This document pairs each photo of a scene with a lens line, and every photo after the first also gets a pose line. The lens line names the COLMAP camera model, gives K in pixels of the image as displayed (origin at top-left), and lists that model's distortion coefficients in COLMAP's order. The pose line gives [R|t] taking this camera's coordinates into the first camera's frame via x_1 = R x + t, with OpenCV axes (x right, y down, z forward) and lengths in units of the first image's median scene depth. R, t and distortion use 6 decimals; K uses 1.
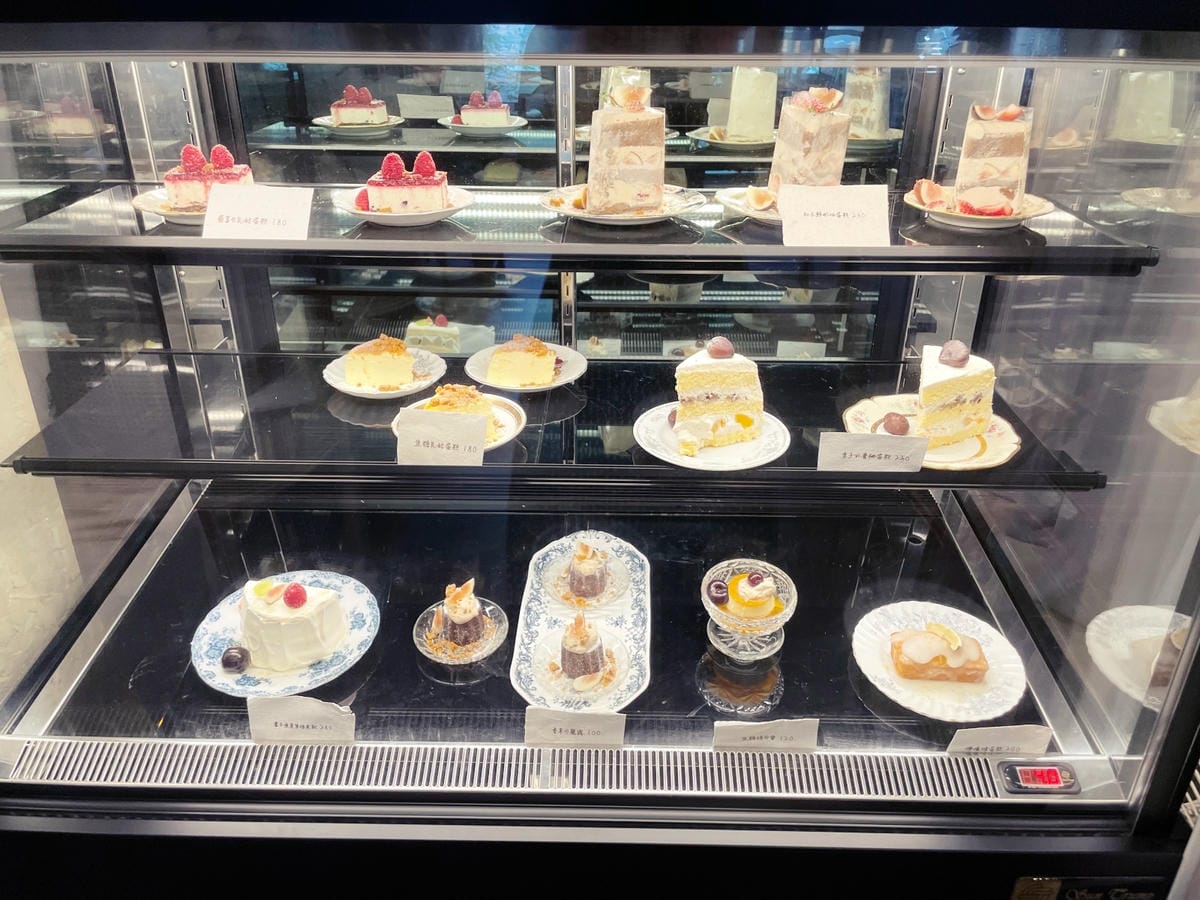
lens RADIAL K [[921.1, 0, 606.7], [0, 921.1, 442.6], [0, 0, 1]] dist [0.054177, -0.105455]
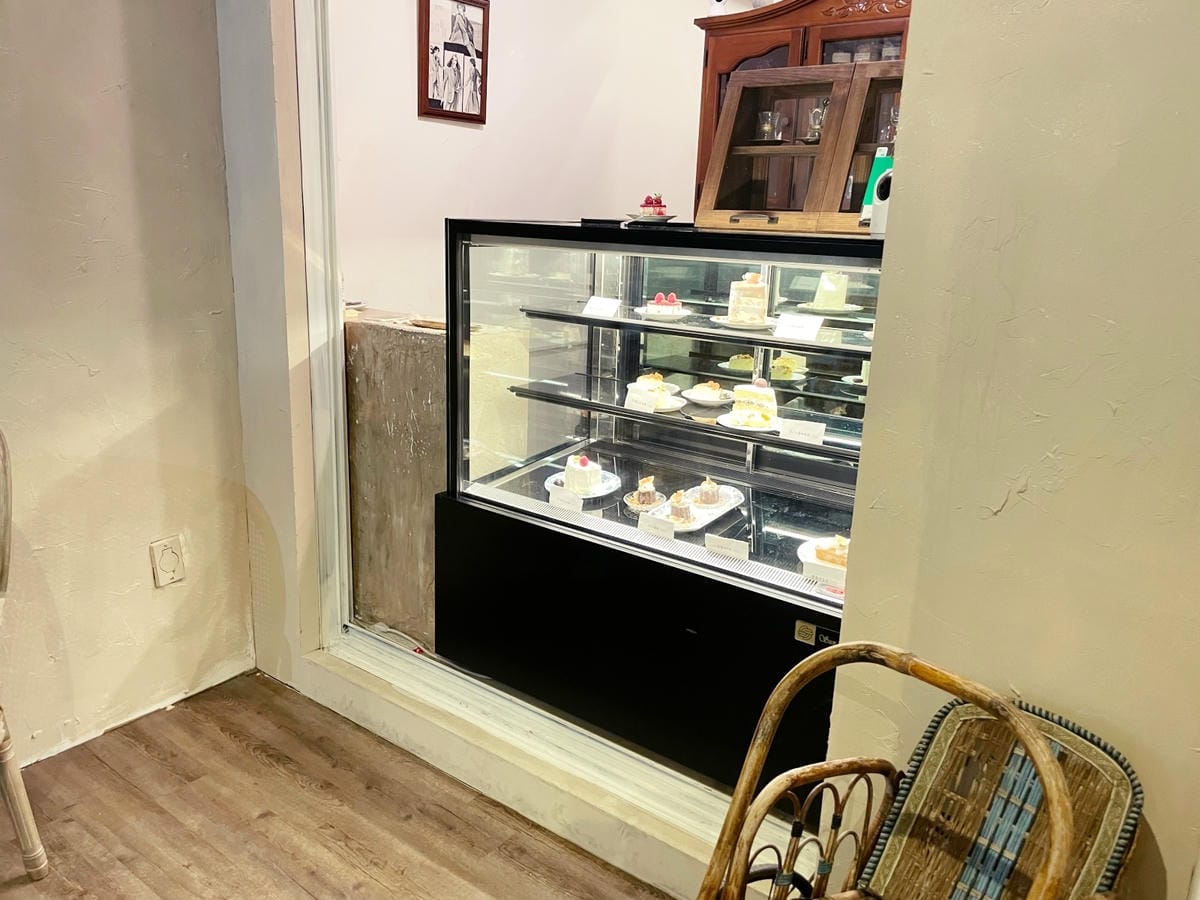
lens RADIAL K [[921.1, 0, 596.1], [0, 921.1, 453.1], [0, 0, 1]] dist [0.054177, -0.105455]
pose [[0.804785, 0.176740, -0.566642, 1.071895], [-0.291789, 0.949129, -0.118380, 0.428947], [0.516894, 0.260611, 0.815416, -0.972172]]
